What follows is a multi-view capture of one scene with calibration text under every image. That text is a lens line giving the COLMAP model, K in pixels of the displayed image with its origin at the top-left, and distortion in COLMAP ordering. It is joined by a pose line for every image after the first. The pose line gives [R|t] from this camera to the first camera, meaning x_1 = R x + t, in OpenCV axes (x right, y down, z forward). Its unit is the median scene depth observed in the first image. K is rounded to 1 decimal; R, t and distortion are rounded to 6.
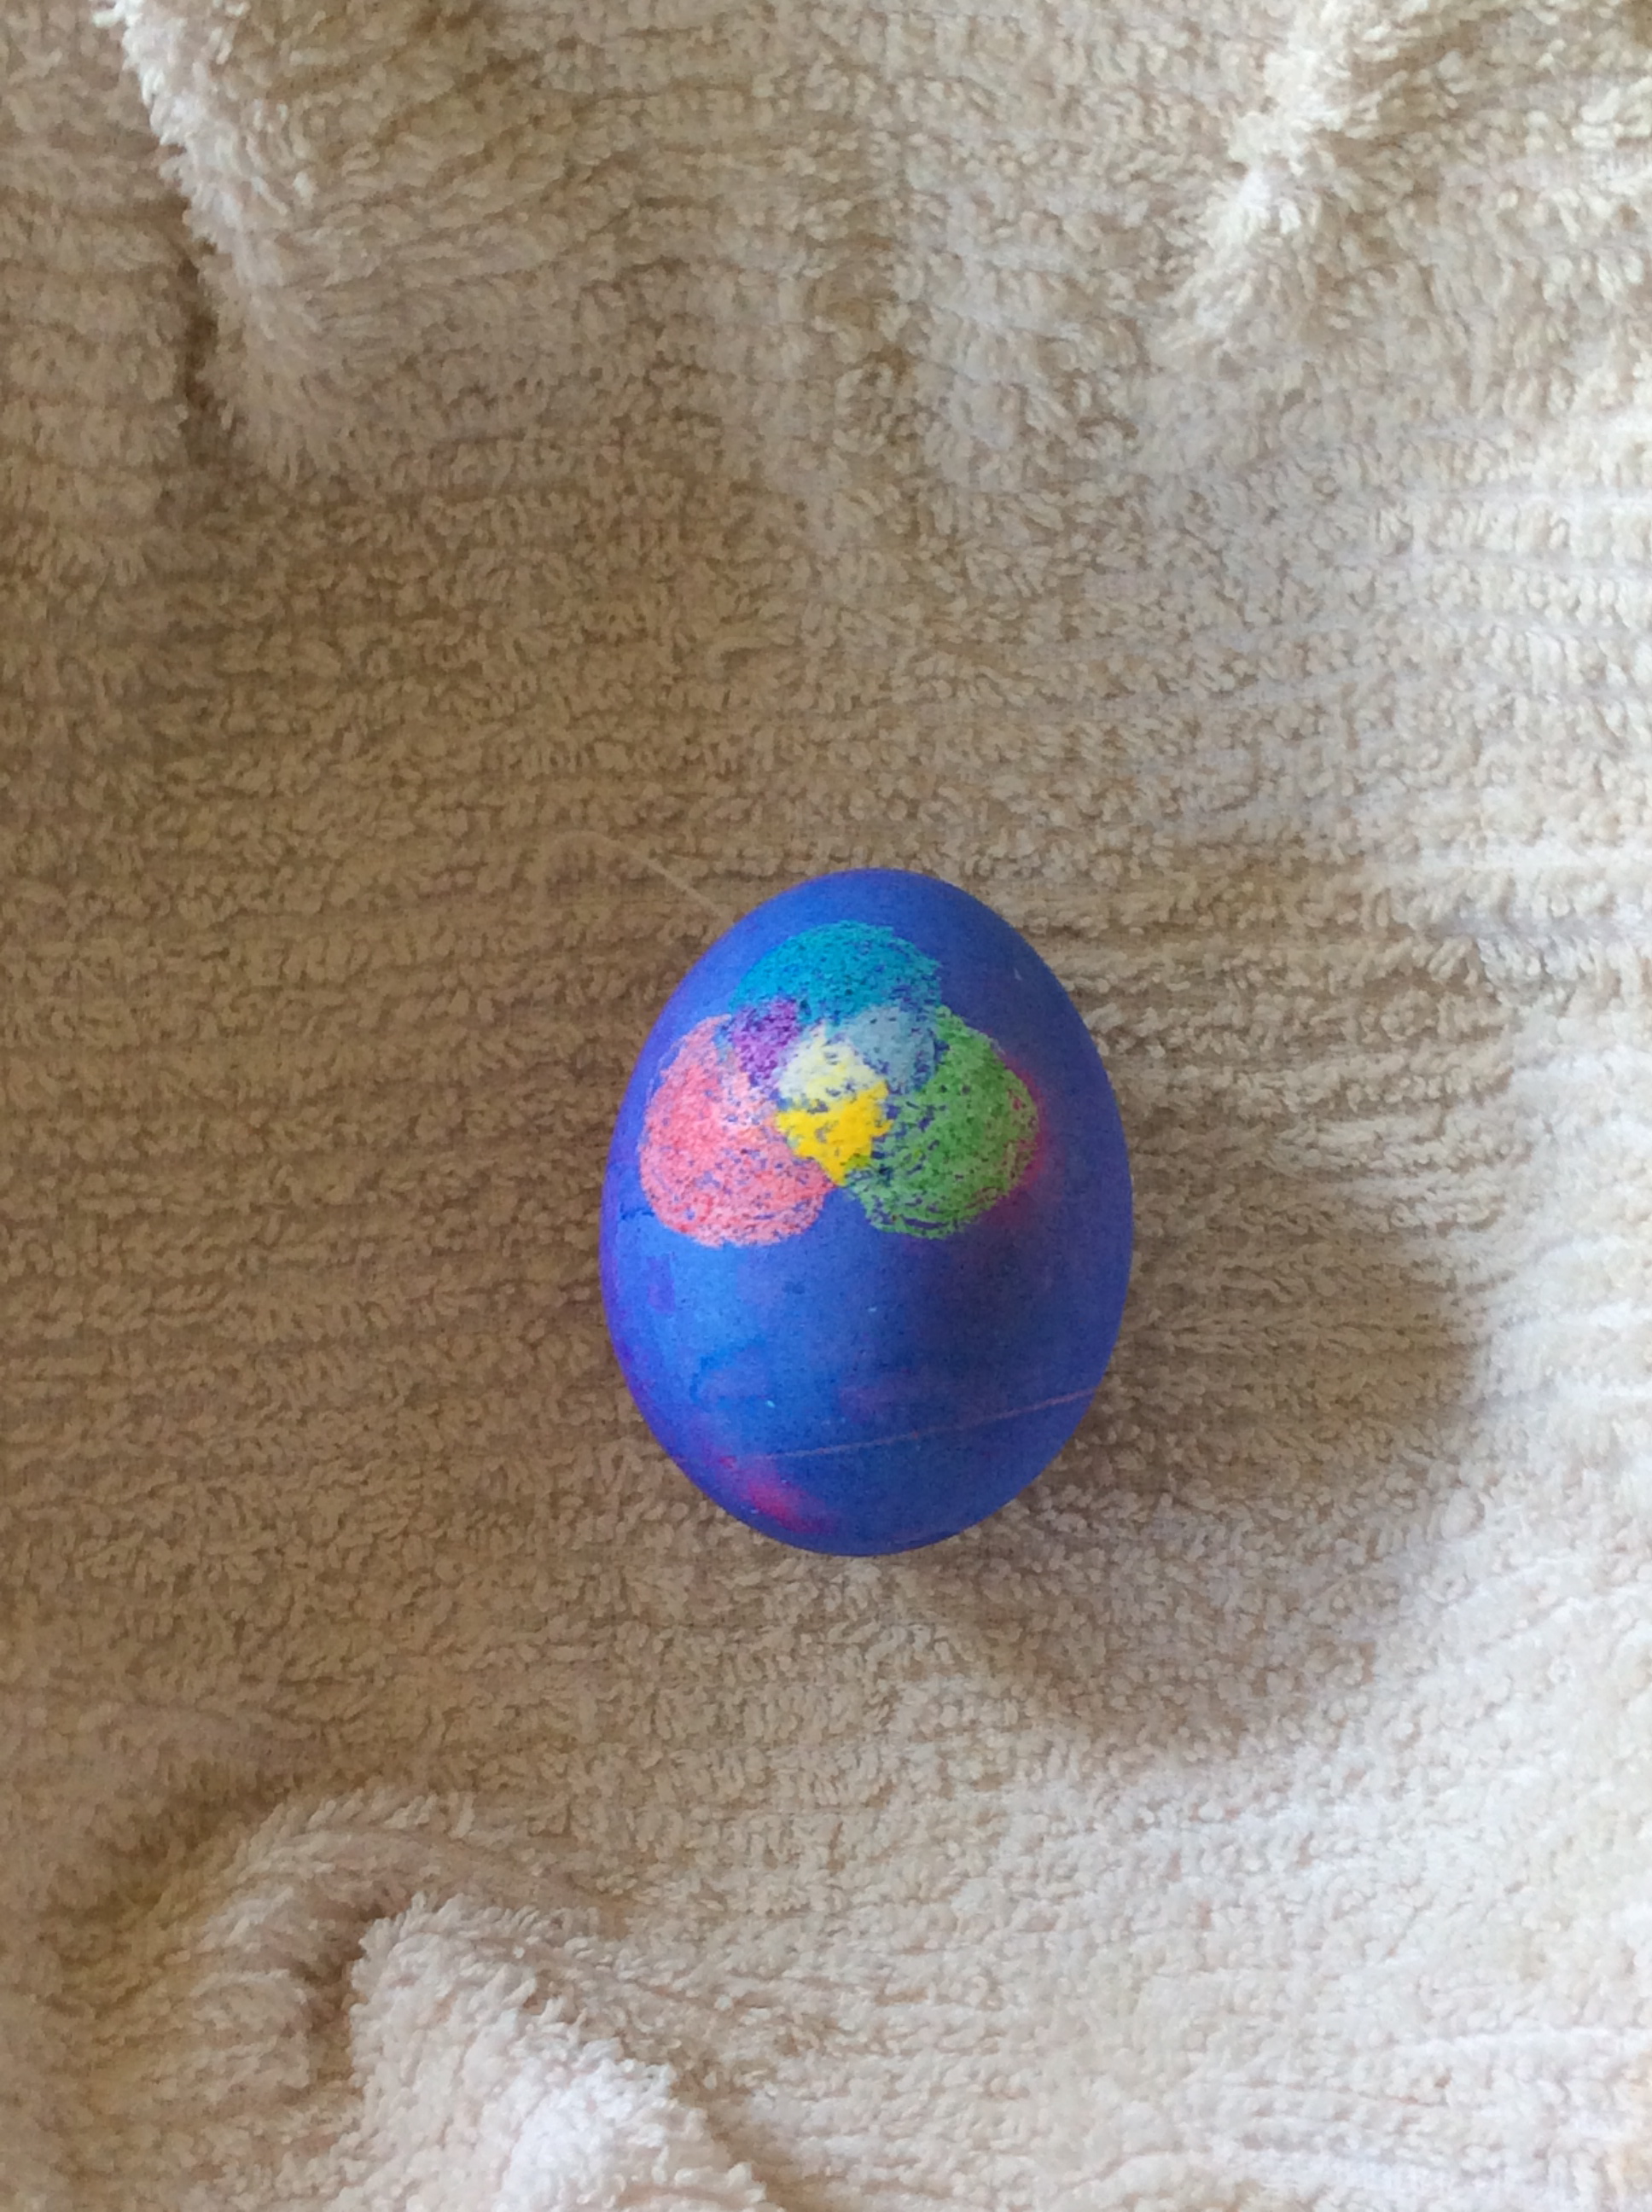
lens RADIAL K [[3348.7, 0, 826.0], [0, 3348.7, 1106.0], [0, 0, 1]] dist [0.180644, 0.107159]
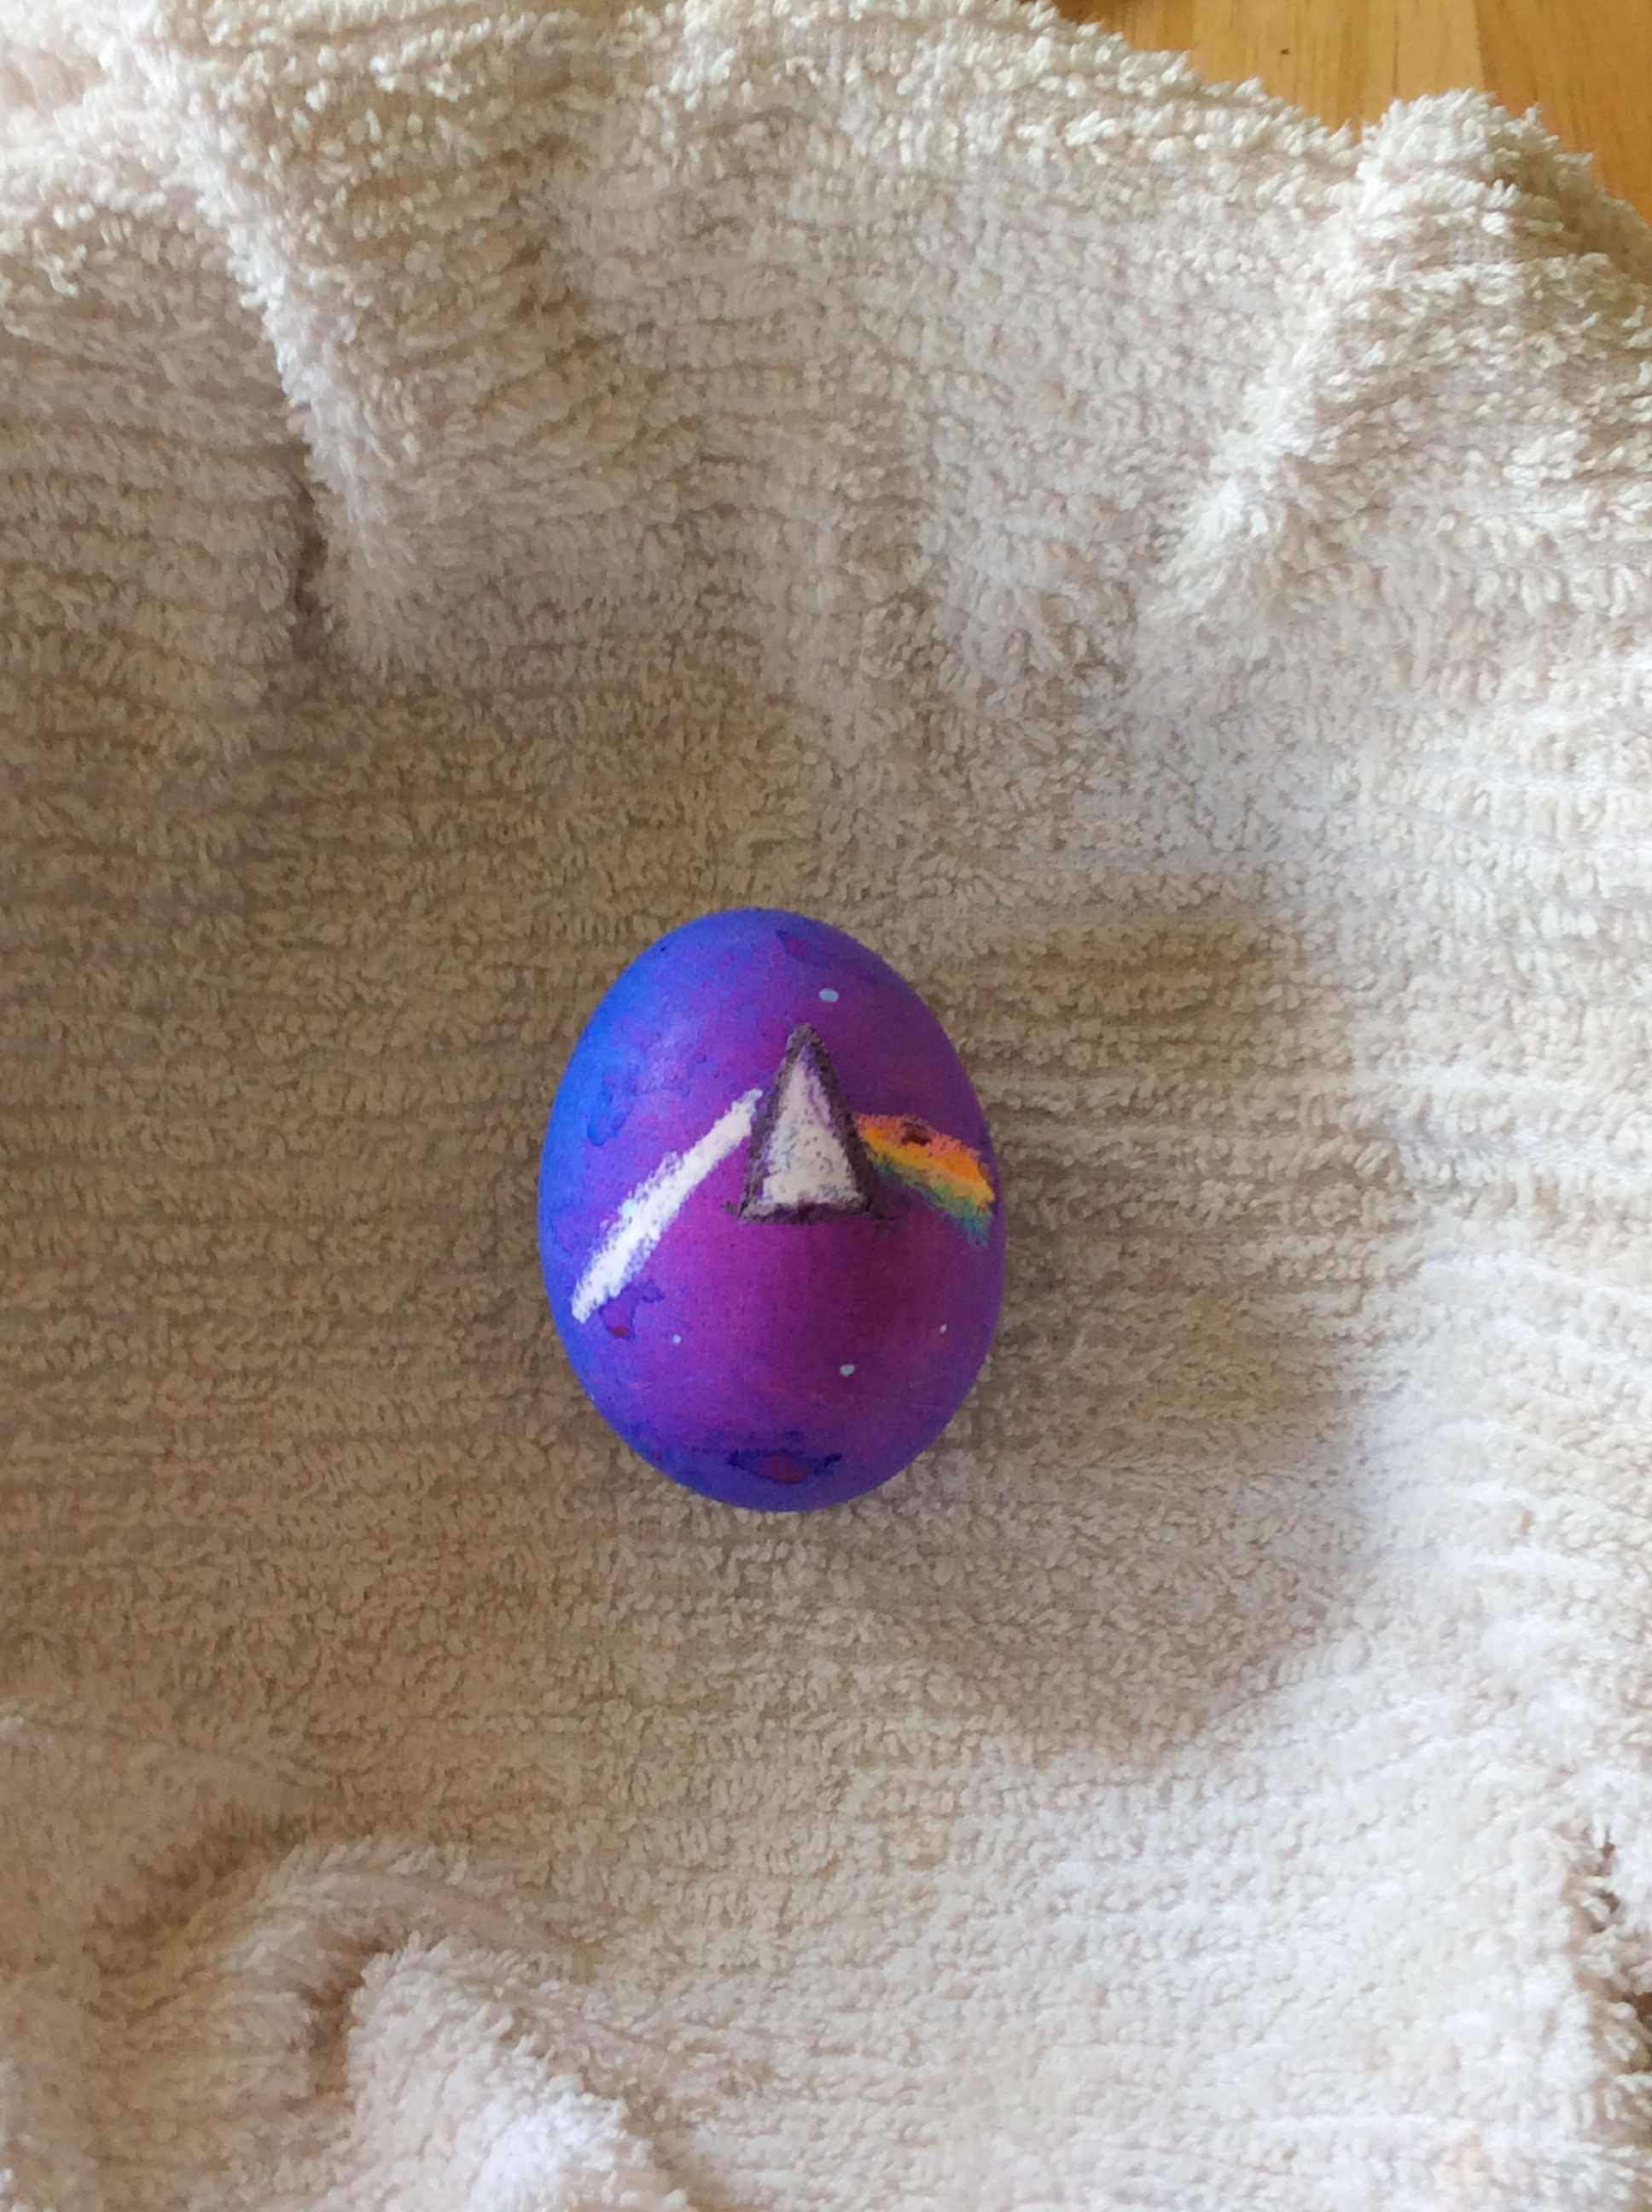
lens RADIAL K [[3348.7, 0, 826.0], [0, 3348.7, 1106.0], [0, 0, 1]] dist [0.180644, 0.107159]
pose [[0.998148, 0.060048, -0.009722, 0.011503], [-0.060116, 0.998168, -0.006848, -0.043040], [0.009293, 0.007420, 0.999929, -0.134345]]
